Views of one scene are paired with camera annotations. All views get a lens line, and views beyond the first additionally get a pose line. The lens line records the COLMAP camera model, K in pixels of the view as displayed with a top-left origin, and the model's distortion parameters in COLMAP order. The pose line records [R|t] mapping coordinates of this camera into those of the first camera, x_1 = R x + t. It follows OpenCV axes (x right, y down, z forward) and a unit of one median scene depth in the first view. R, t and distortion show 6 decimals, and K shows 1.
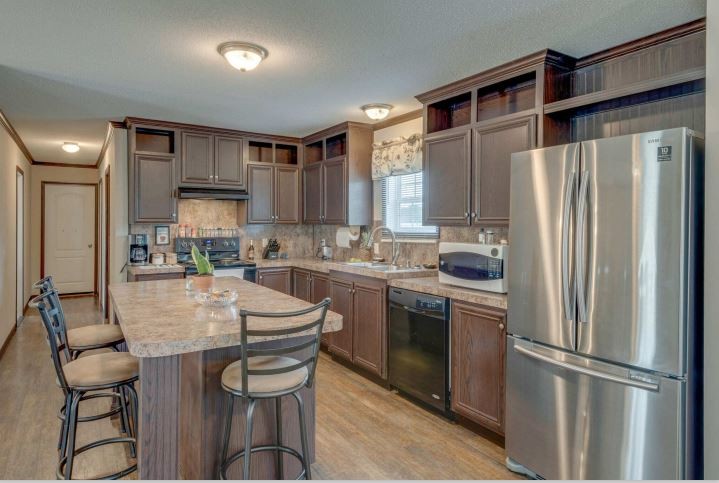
lens RADIAL K [[432.8, 0, 317.0], [0, 432.8, 222.6], [0, 0, 1]] dist [0.027622, -0.000472]
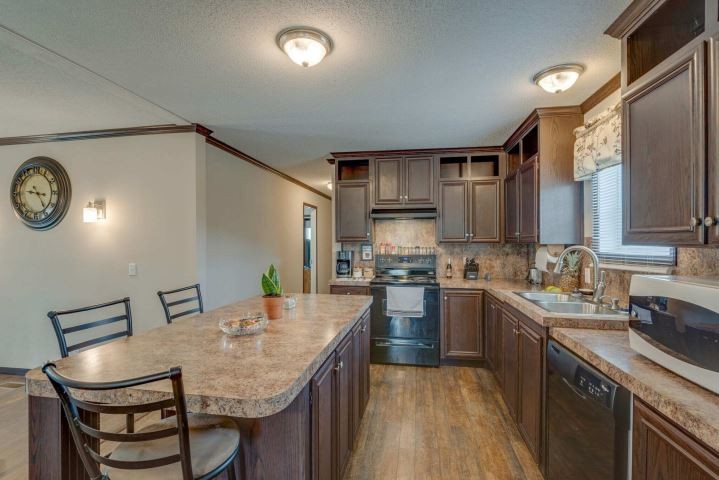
lens RADIAL K [[336.5, 0, 355.0], [0, 336.5, 243.9], [0, 0, 1]] dist [0.020134, -0.000174]
pose [[0.773653, 0.001557, -0.633608, 0.196027], [0.002862, 0.999978, 0.005952, 0.002183], [0.633603, -0.006418, 0.773632, 0.311523]]
